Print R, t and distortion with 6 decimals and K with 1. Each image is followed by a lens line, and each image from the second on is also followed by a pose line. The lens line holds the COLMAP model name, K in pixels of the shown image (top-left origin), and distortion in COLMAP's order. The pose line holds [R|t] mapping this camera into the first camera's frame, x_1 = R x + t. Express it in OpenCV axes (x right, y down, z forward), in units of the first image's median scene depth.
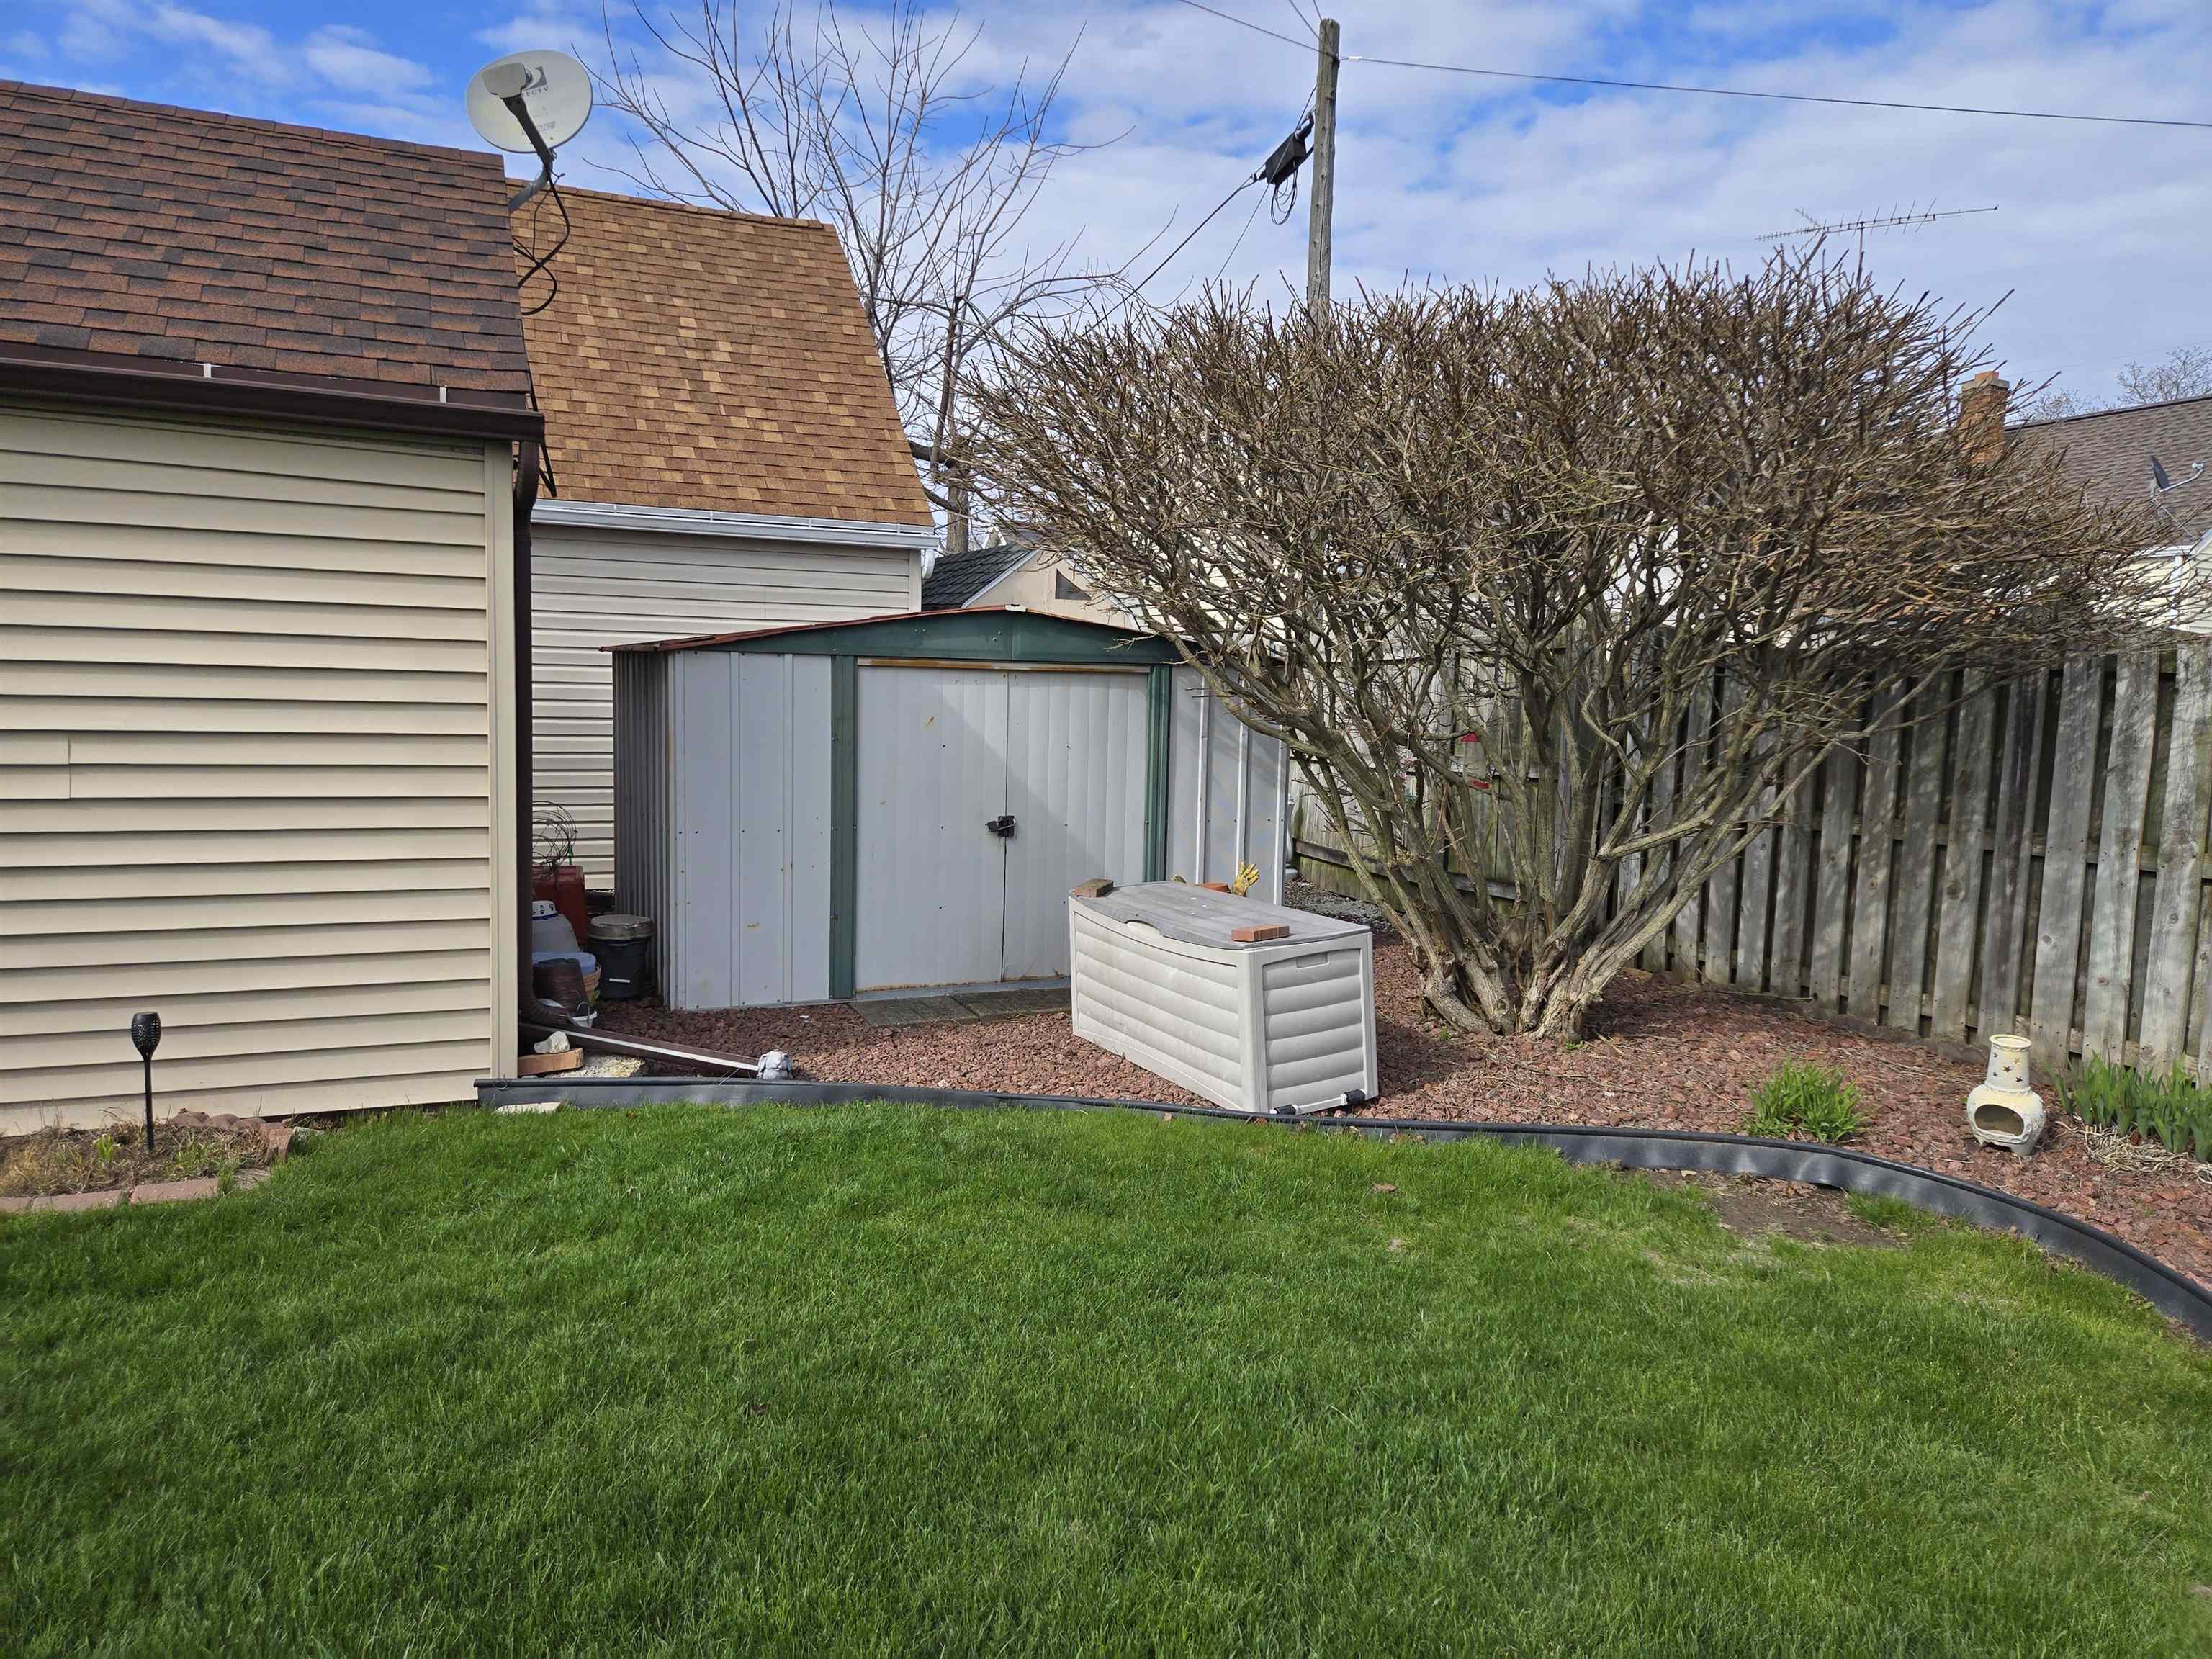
lens RADIAL K [[1468.0, 0, 1072.4], [0, 1468.0, 832.9], [0, 0, 1]] dist [0.078633, -0.064015]
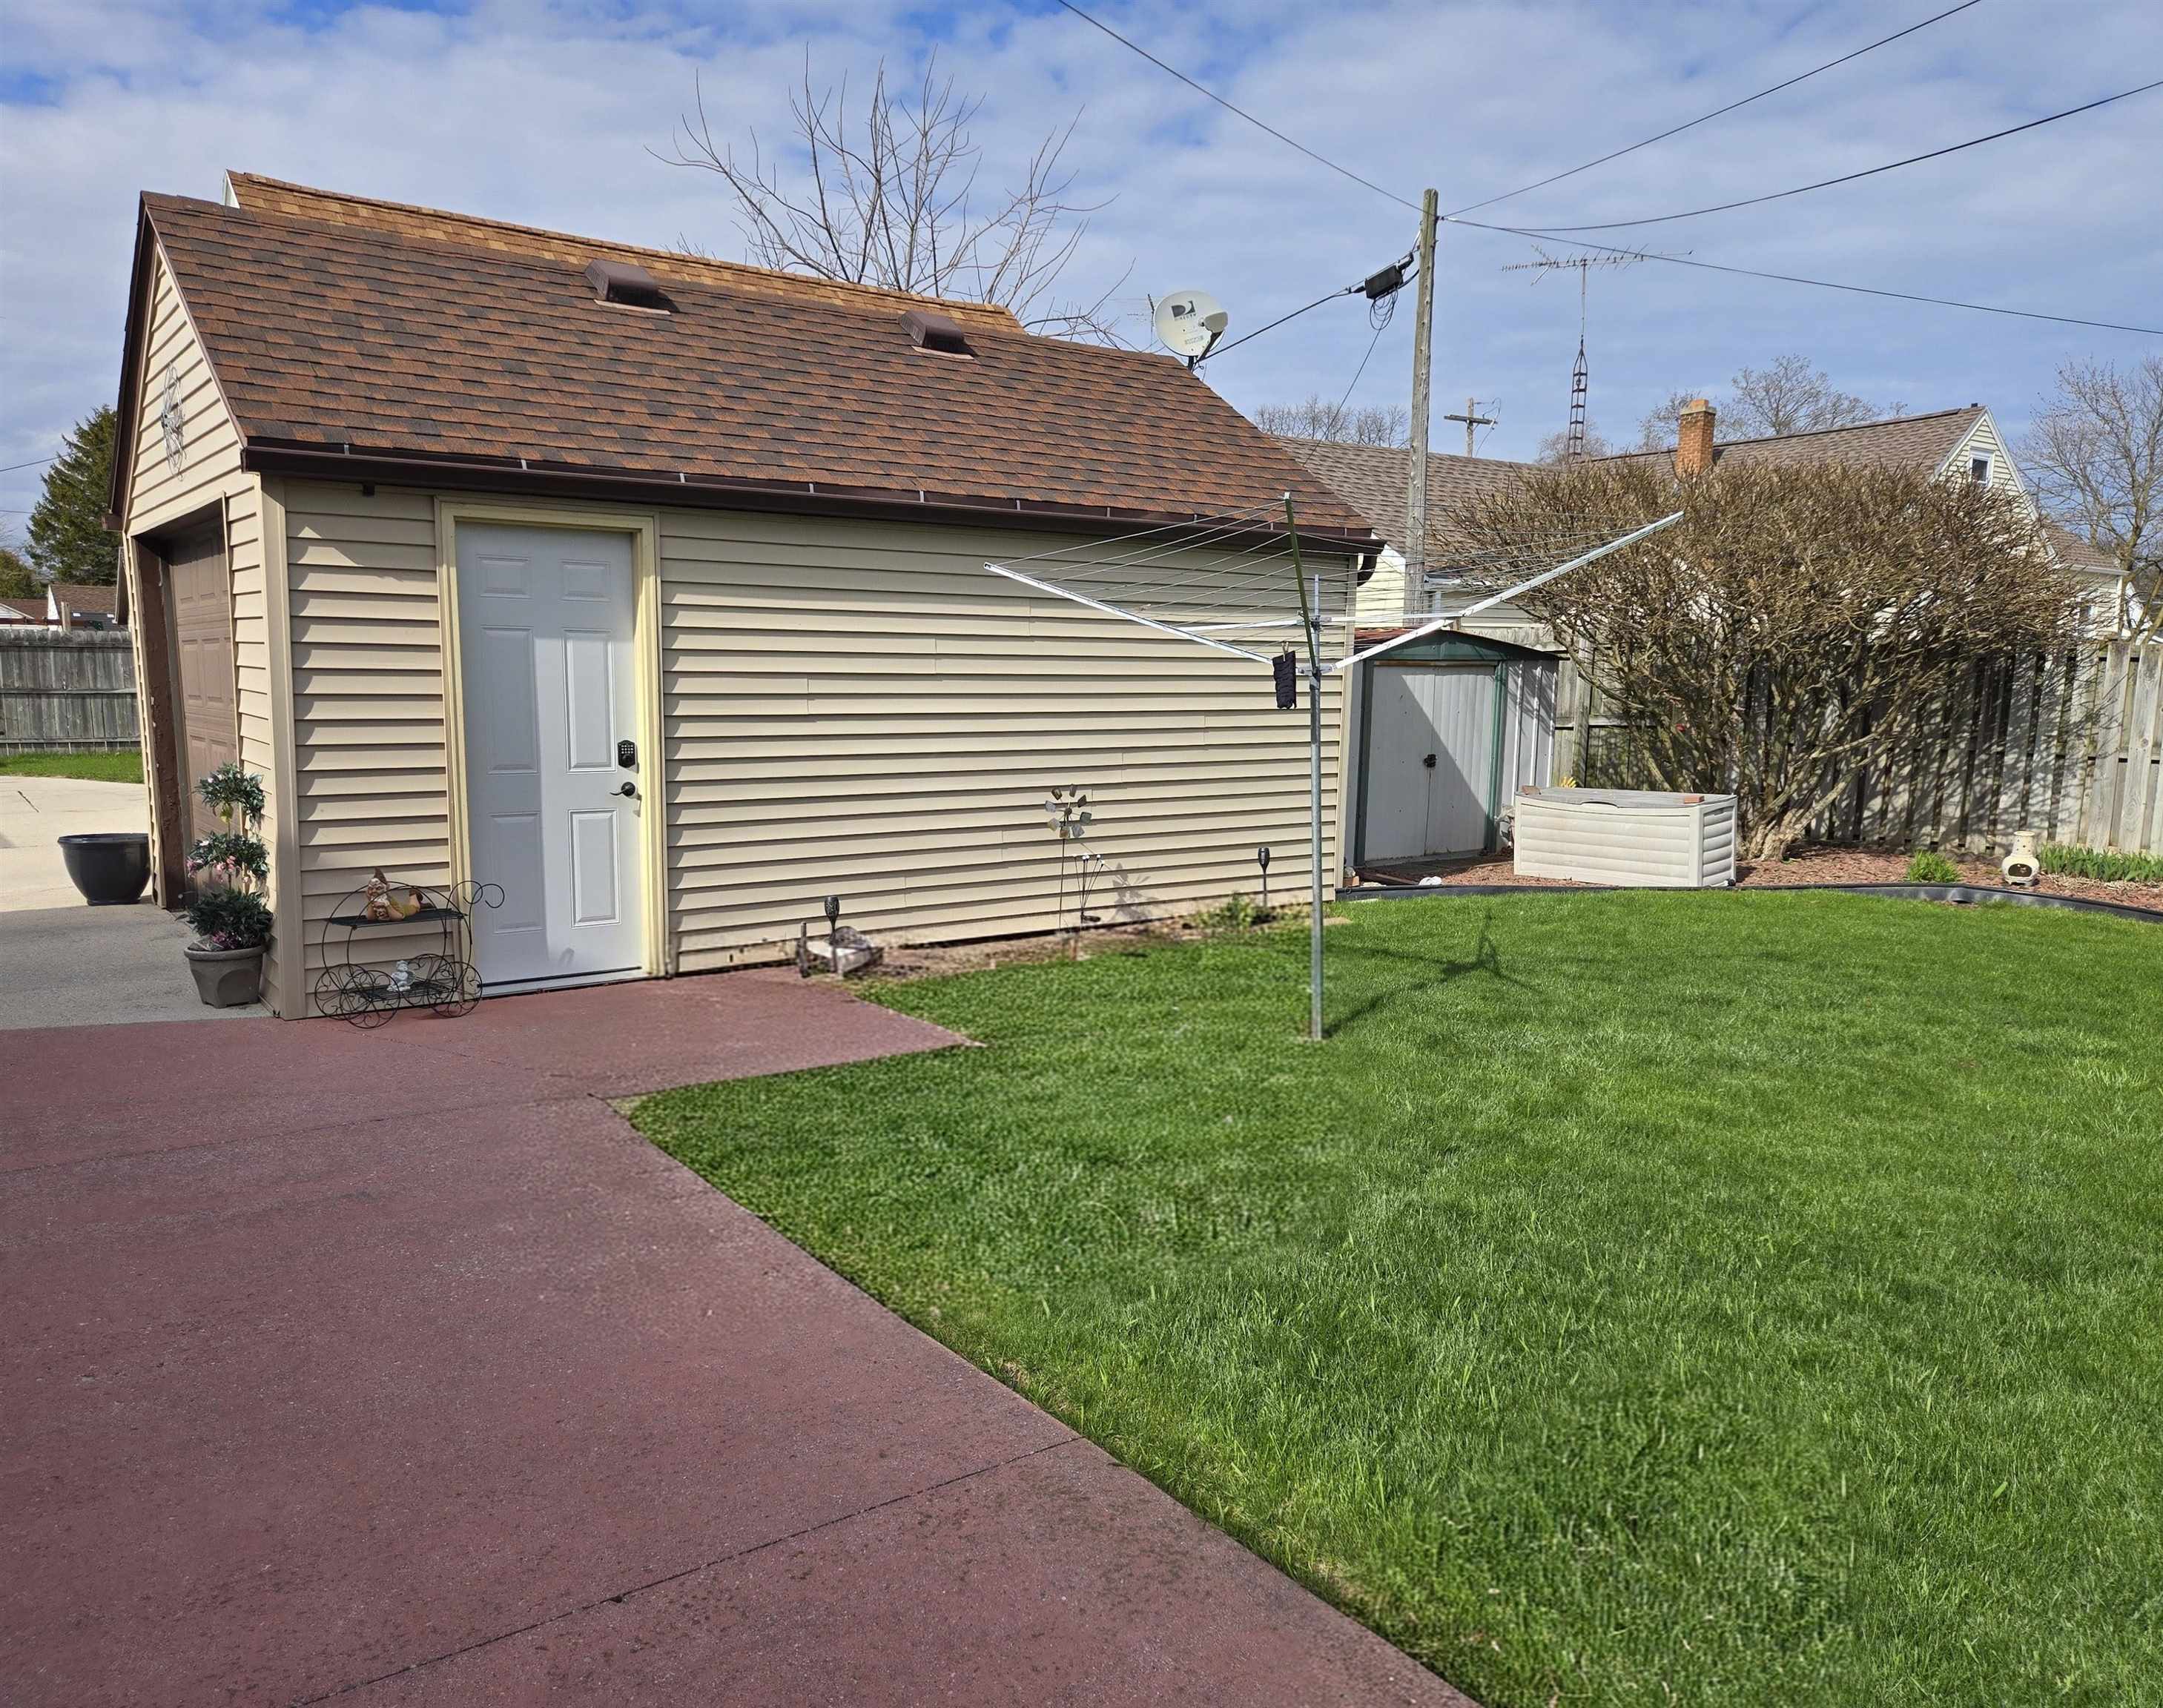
lens RADIAL K [[1569.9, 0, 1044.7], [0, 1569.9, 912.6], [0, 0, 1]] dist [0.074185, -0.053962]
pose [[0.973123, -0.052559, 0.224209, -1.018952], [0.040161, 0.997420, 0.059507, 0.048590], [-0.226759, -0.048903, 0.972722, -0.738292]]
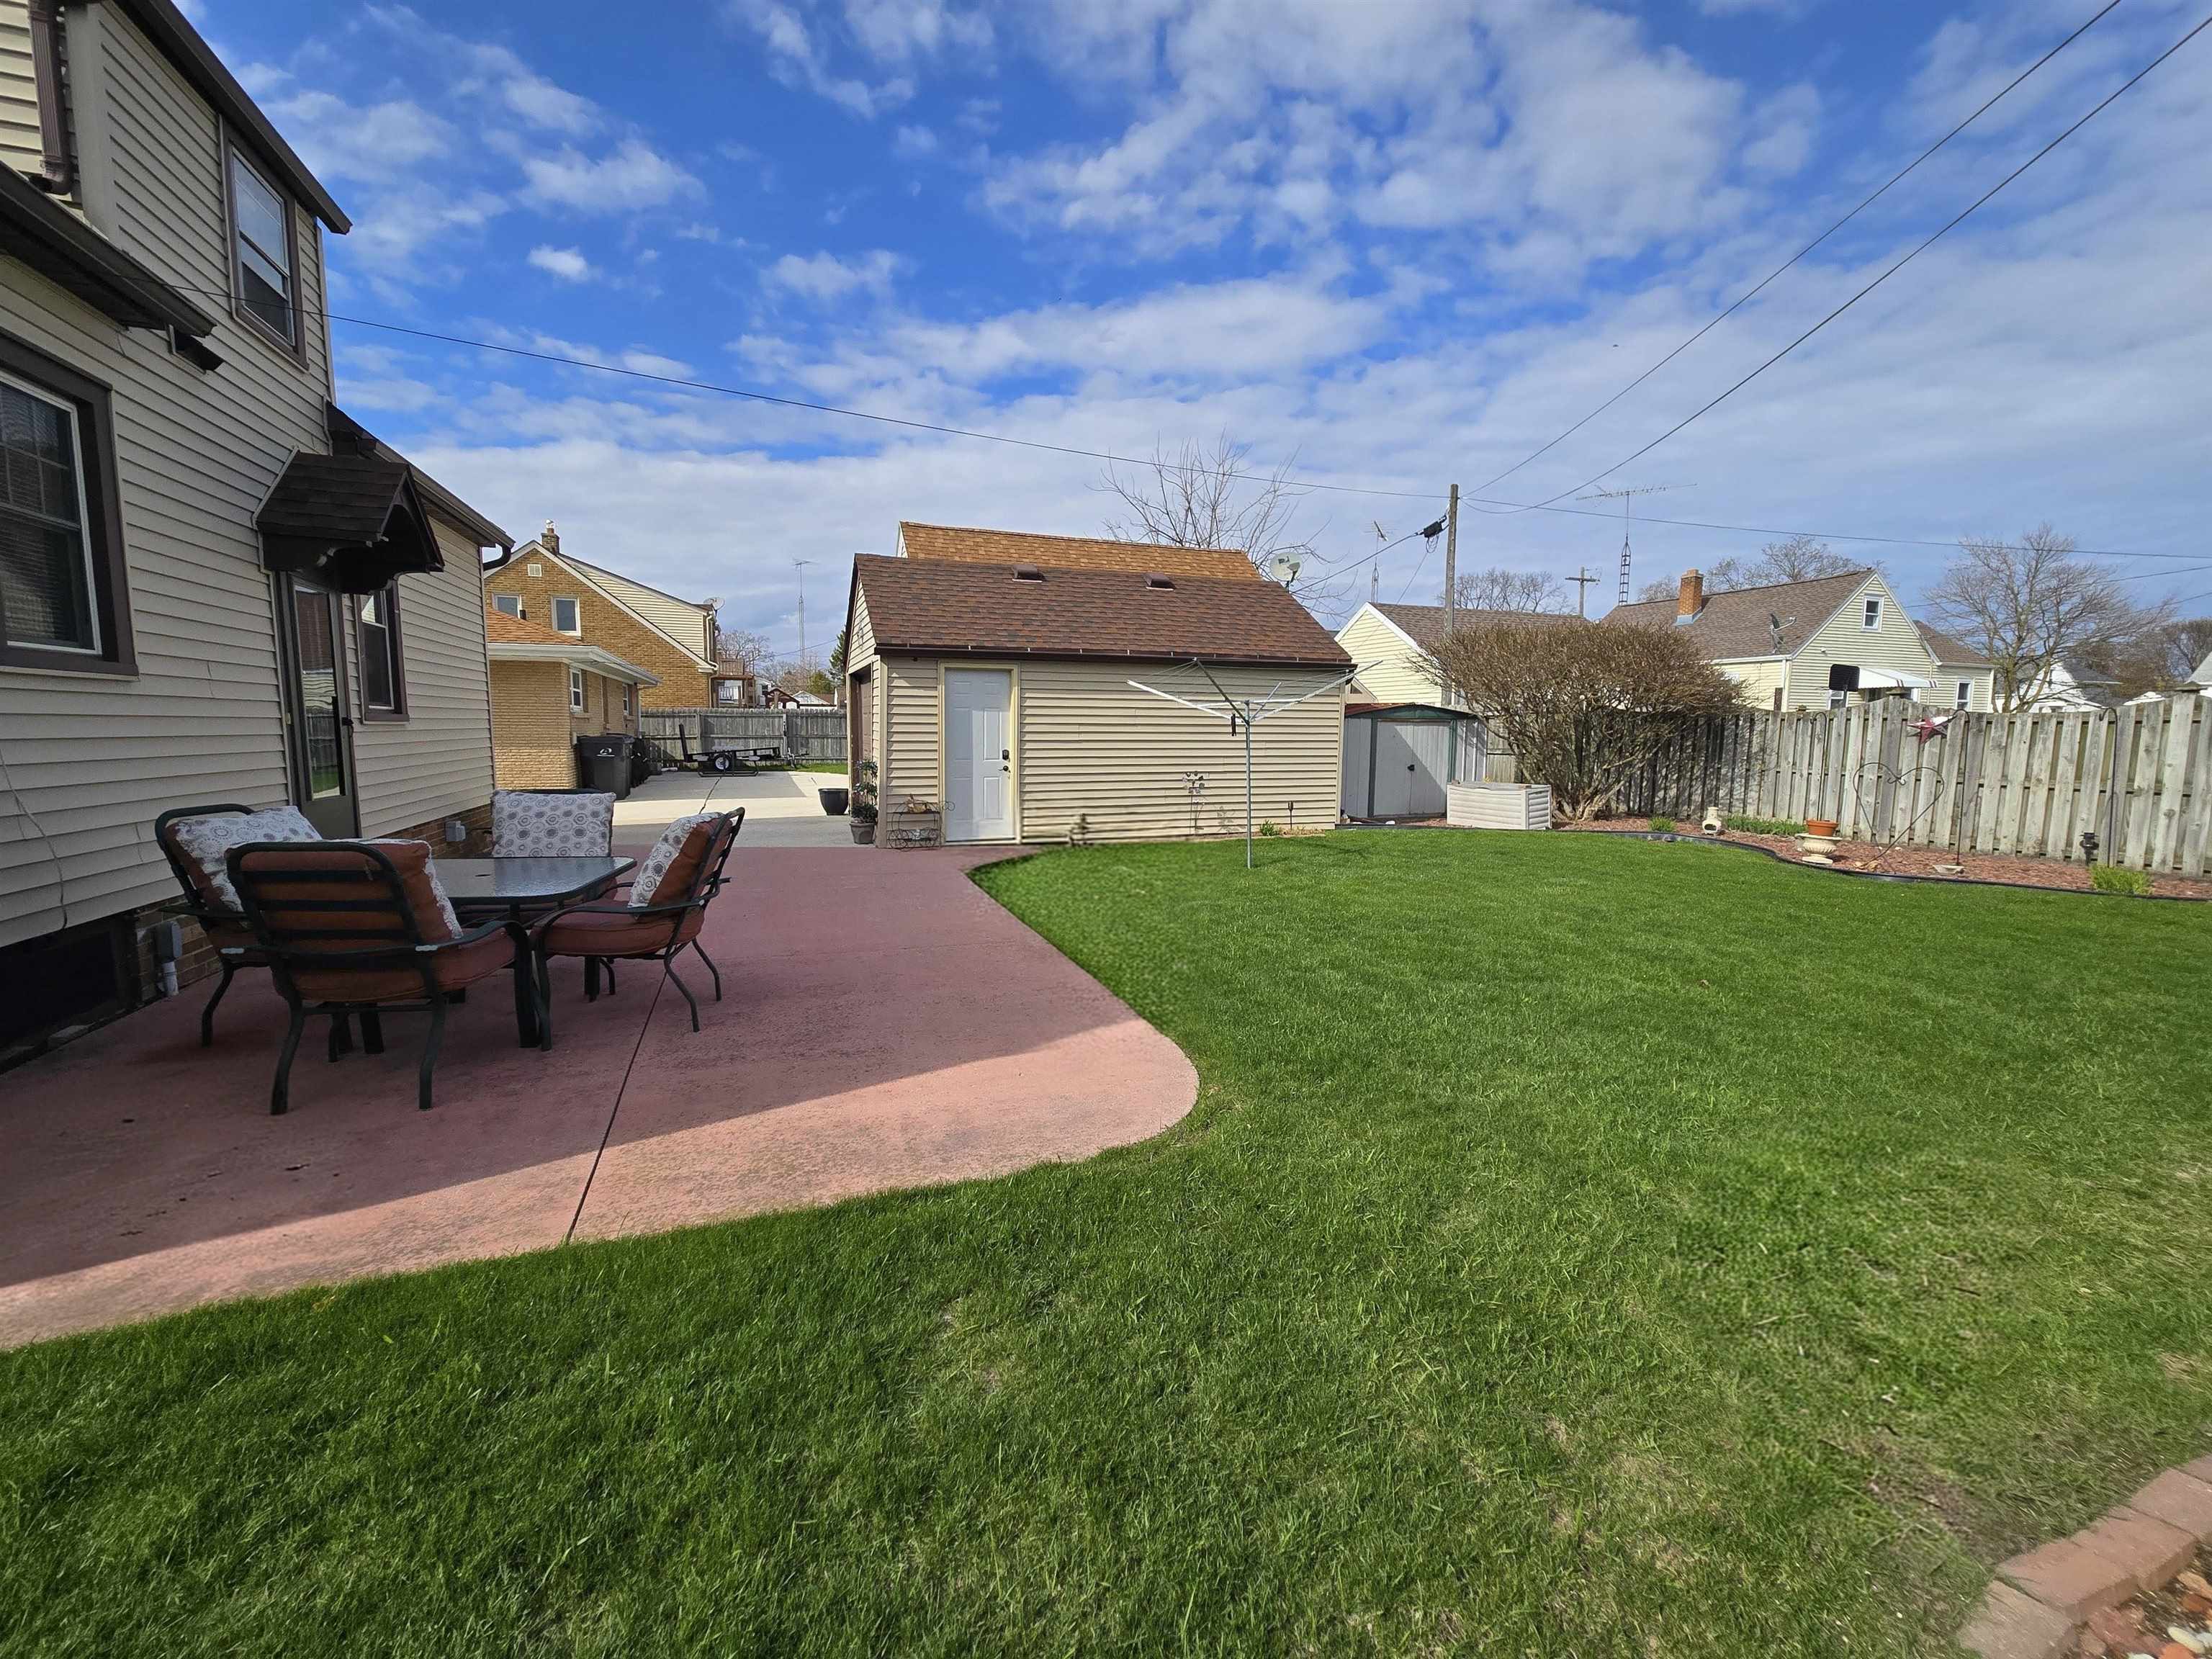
lens RADIAL K [[902.2, 0, 1106.2], [0, 902.2, 816.8], [0, 0, 1]] dist [0.001925, 0.000223]
pose [[0.999380, -0.014767, -0.031974, -0.794849], [0.014757, 0.999891, -0.000545, 0.113867], [0.031979, 0.000073, 0.999489, -1.268939]]
